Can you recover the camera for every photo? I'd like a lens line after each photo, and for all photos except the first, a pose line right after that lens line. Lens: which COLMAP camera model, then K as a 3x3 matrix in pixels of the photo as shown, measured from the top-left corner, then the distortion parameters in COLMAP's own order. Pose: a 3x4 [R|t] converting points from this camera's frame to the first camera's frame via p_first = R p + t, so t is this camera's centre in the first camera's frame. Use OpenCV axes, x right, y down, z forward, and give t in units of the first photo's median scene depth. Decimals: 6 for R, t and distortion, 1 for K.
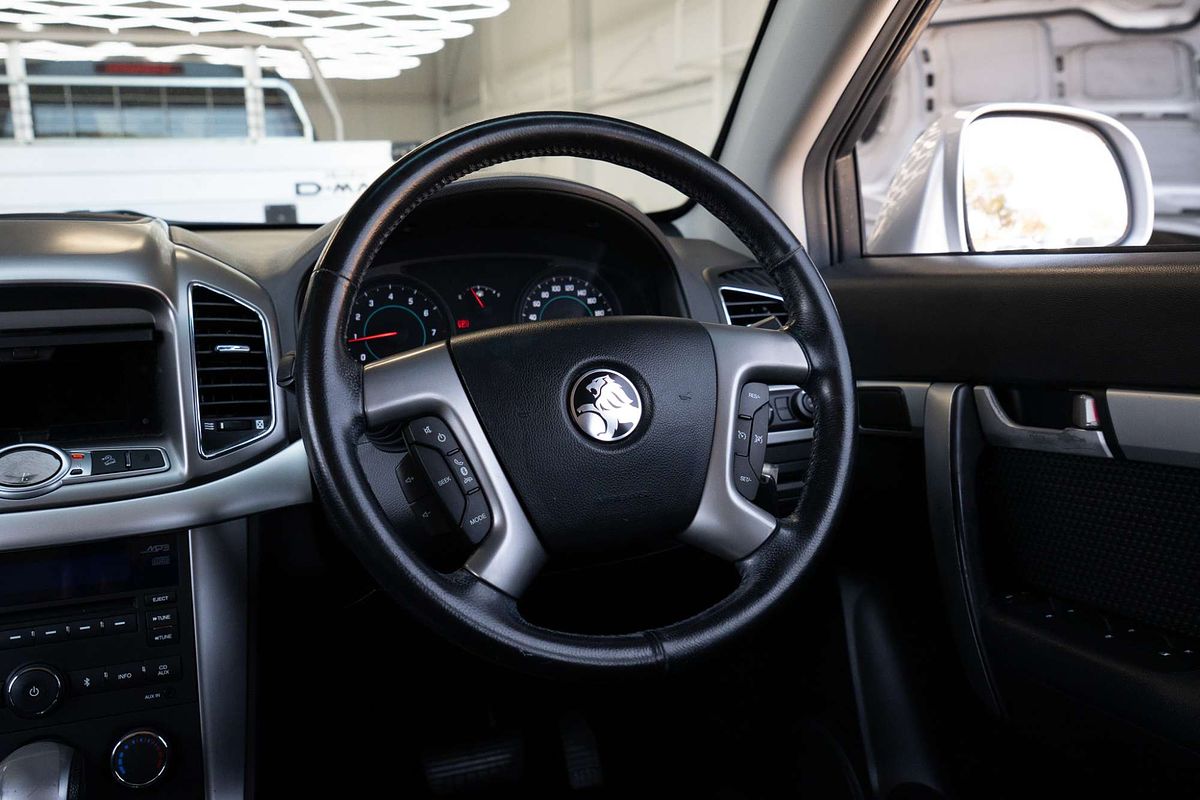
lens RADIAL K [[1044.3, 0, 600.0], [0, 1044.3, 400.0], [0, 0, 1]] dist [-0.098844, 0.097154]
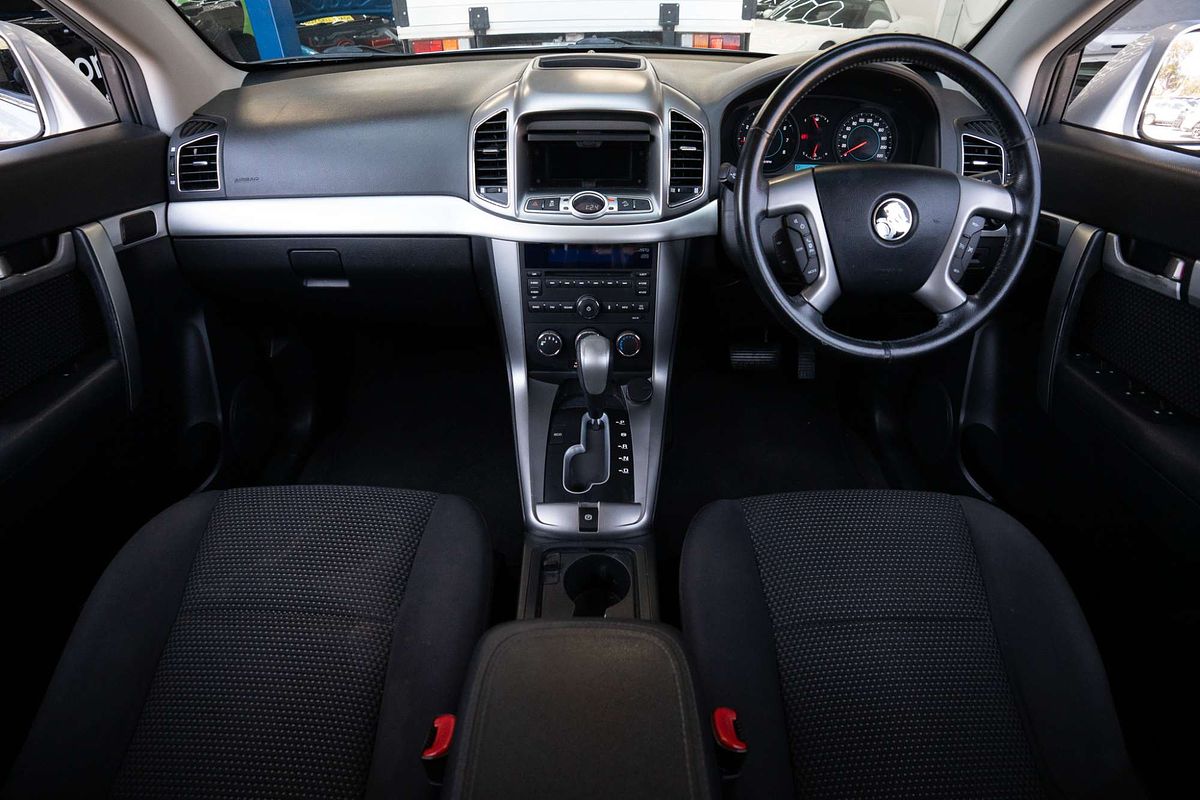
lens RADIAL K [[570.0, 0, 599.7], [0, 570.0, 387.4], [0, 0, 1]] dist [-0.097585, 0.017573]
pose [[0.933809, 0.229869, -0.274157, -0.130622], [-0.084125, 0.885876, 0.456231, -0.122345], [0.347742, -0.402969, 0.846576, -0.116060]]
